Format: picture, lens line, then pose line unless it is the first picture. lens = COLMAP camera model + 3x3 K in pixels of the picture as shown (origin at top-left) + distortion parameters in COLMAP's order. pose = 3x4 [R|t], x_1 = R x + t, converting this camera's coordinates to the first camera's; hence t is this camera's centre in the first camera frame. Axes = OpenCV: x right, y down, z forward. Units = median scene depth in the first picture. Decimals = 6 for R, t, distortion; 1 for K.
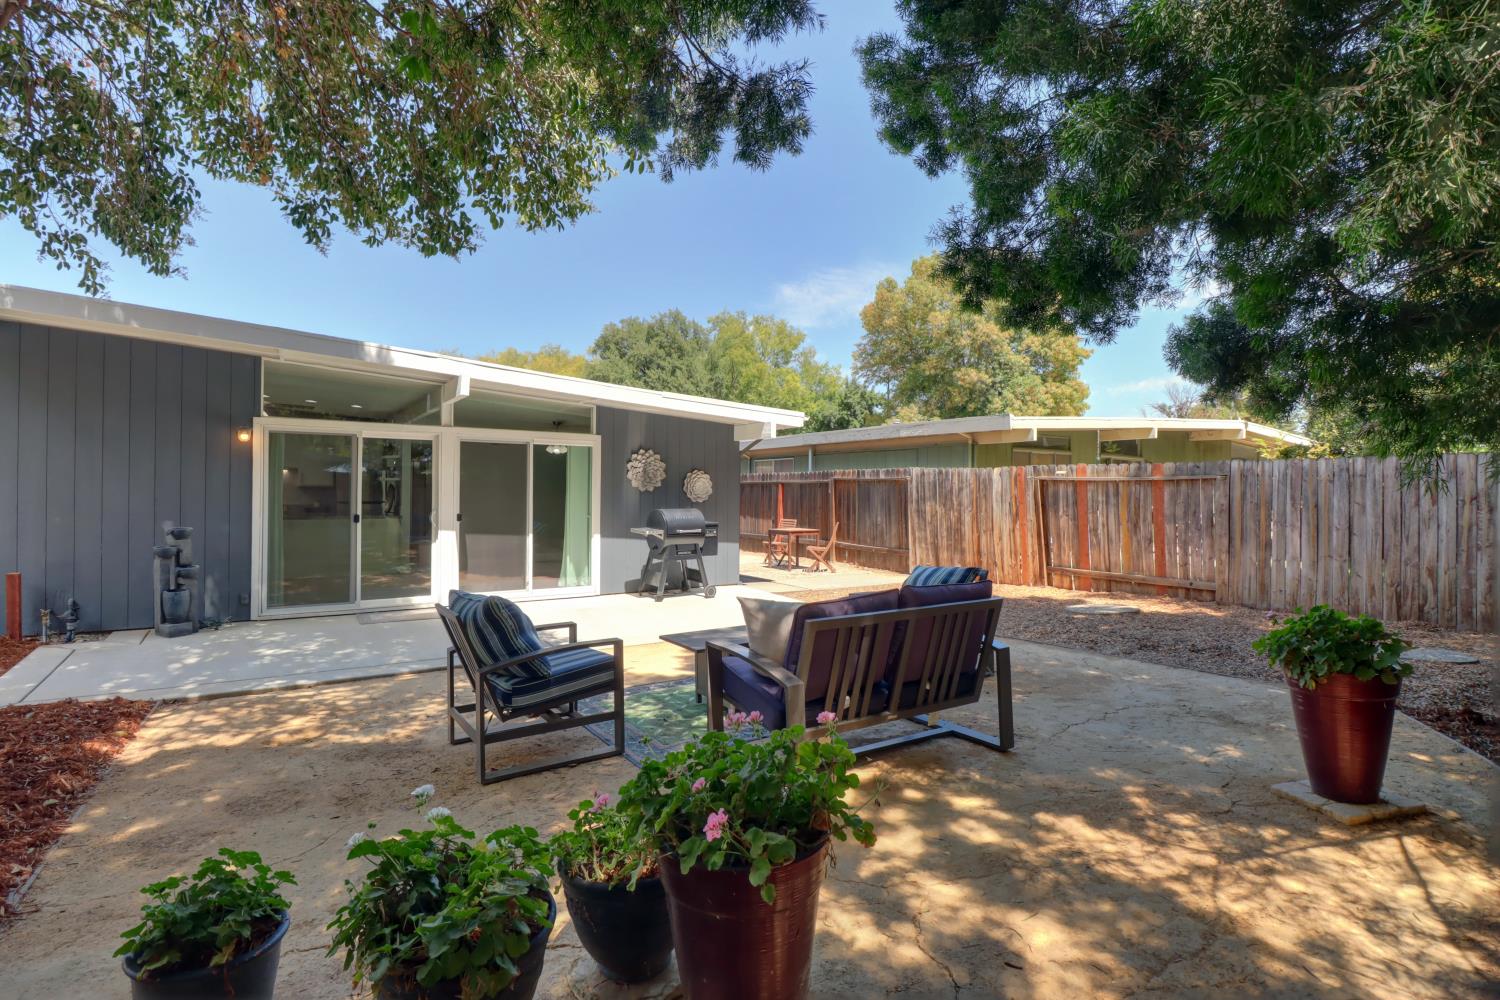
lens RADIAL K [[746.0, 0, 755.8], [0, 746.0, 487.9], [0, 0, 1]] dist [0.002059, 0.000299]
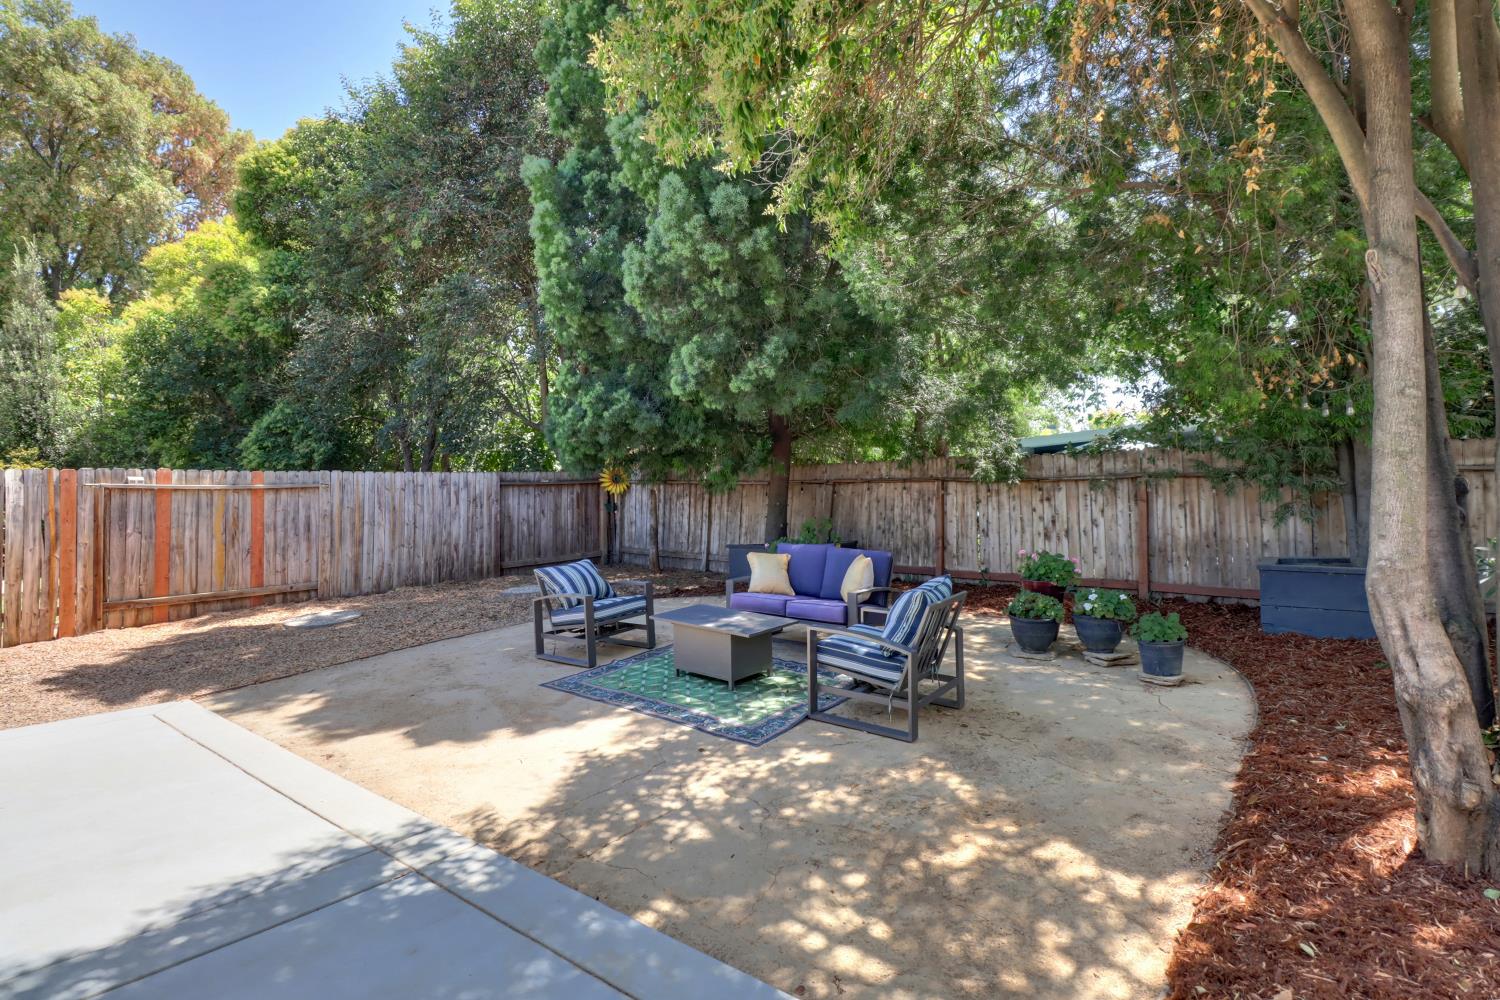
lens RADIAL K [[746.0, 0, 755.8], [0, 746.0, 487.9], [0, 0, 1]] dist [0.002059, 0.000299]
pose [[-0.345371, 0.001604, 0.938465, -0.661531], [0.008983, 0.999958, 0.001597, -0.007691], [-0.938423, 0.008981, -0.345371, 0.789465]]
